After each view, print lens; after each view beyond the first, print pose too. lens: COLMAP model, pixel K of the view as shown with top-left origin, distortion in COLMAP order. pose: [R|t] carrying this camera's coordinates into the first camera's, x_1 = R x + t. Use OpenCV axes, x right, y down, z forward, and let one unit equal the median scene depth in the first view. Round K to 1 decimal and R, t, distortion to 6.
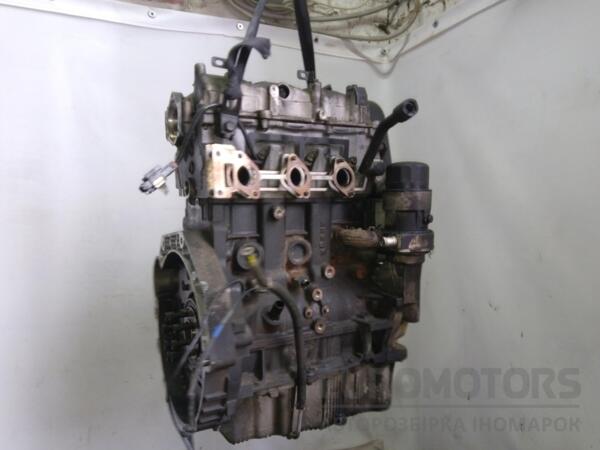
lens RADIAL K [[435.2, 0, 300.0], [0, 435.2, 225.0], [0, 0, 1]] dist [0.001350, -0.003145]
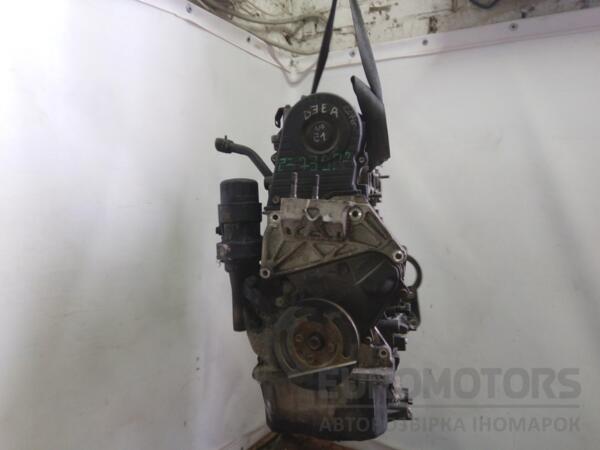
lens RADIAL K [[435.2, 0, 300.0], [0, 435.2, 225.0], [0, 0, 1]] dist [0.001350, -0.003145]
pose [[0.813255, -0.009691, 0.581826, -0.434485], [-0.020103, 0.998797, 0.044735, -0.041351], [-0.581559, -0.048078, 0.812082, 0.087524]]
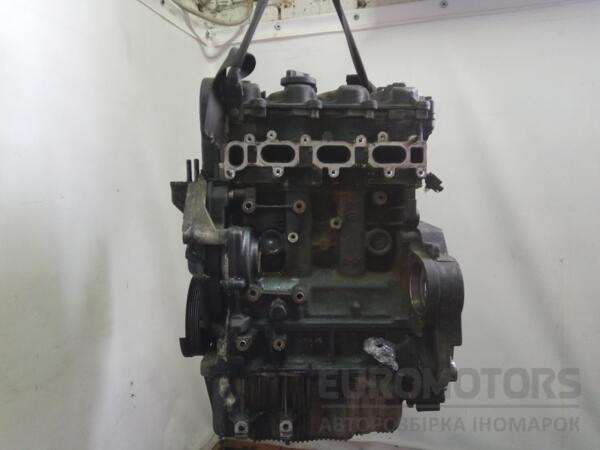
lens RADIAL K [[435.2, 0, 300.0], [0, 435.2, 225.0], [0, 0, 1]] dist [0.001350, -0.003145]
pose [[0.617630, -0.064338, 0.783833, -0.472489], [0.034616, 0.997906, 0.054634, -0.021042], [-0.785707, -0.006611, 0.618564, 0.242558]]
